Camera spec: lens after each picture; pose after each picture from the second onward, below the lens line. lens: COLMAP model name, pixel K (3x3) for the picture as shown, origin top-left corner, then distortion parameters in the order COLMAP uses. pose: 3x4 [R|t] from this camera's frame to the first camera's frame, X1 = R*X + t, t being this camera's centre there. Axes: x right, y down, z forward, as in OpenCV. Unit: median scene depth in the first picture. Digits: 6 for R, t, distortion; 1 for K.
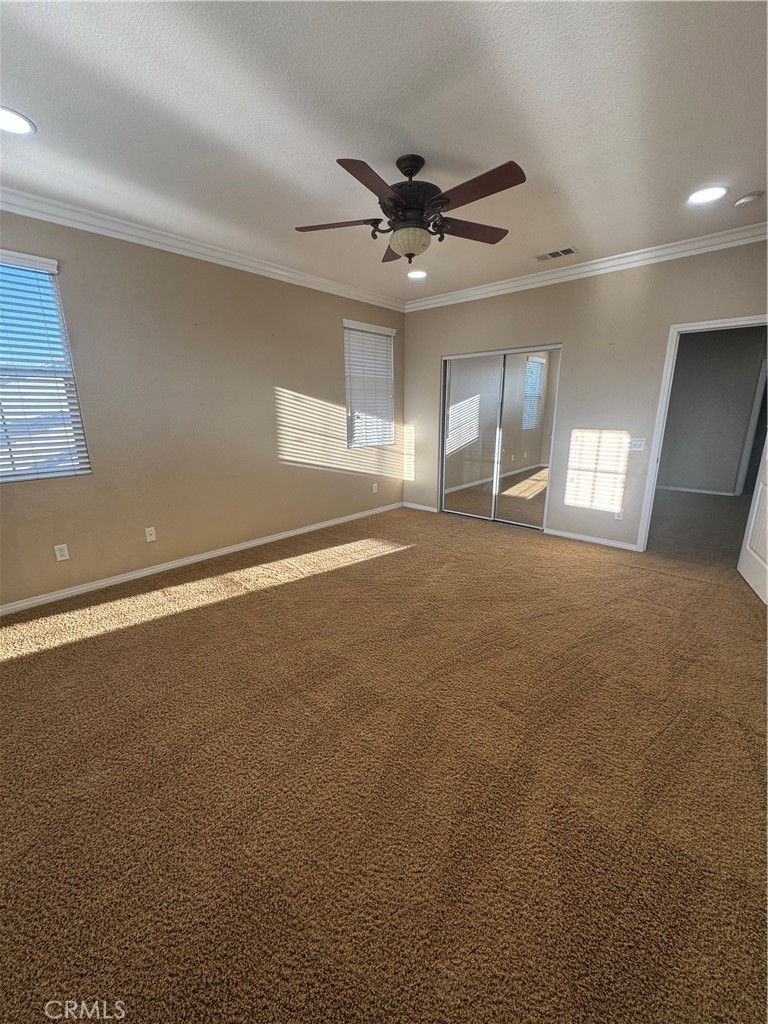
lens RADIAL K [[413.1, 0, 384.0], [0, 413.1, 512.0], [0, 0, 1]] dist [-0.001952, -0.000028]
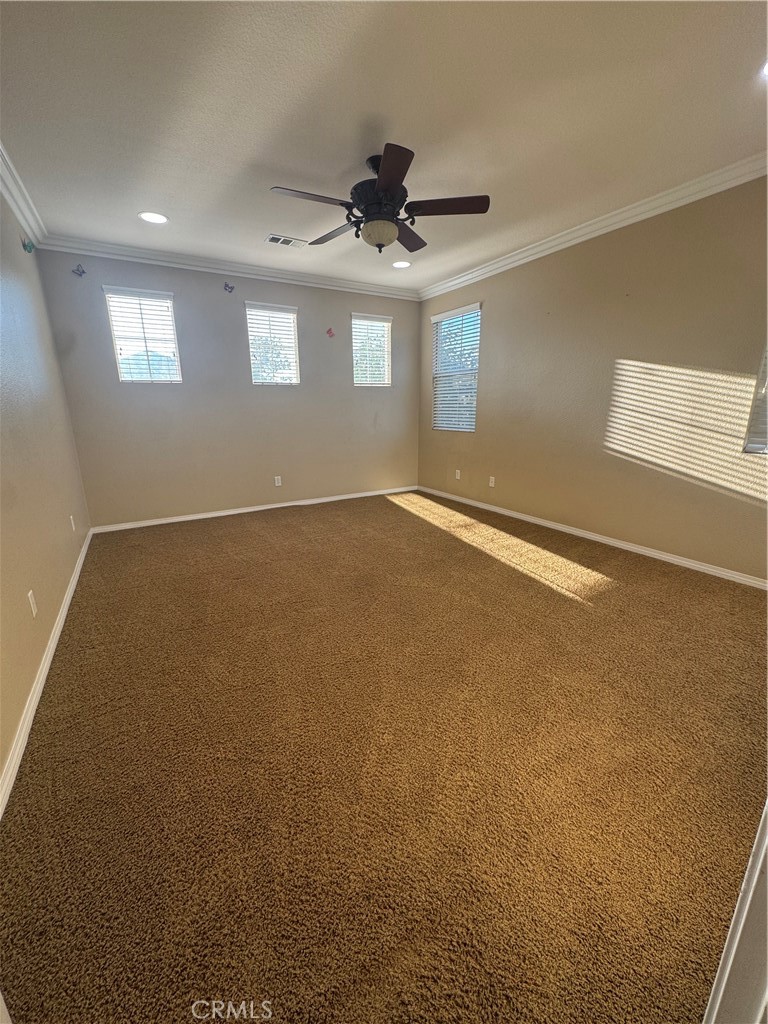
lens RADIAL K [[406.4, 0, 384.0], [0, 406.4, 512.0], [0, 0, 1]] dist [-0.000745, -0.000142]
pose [[-0.292393, 0.252180, -0.922449, 0.728521], [-0.219865, 0.921035, 0.321486, -0.185986], [0.930680, 0.296814, -0.213859, 0.854490]]
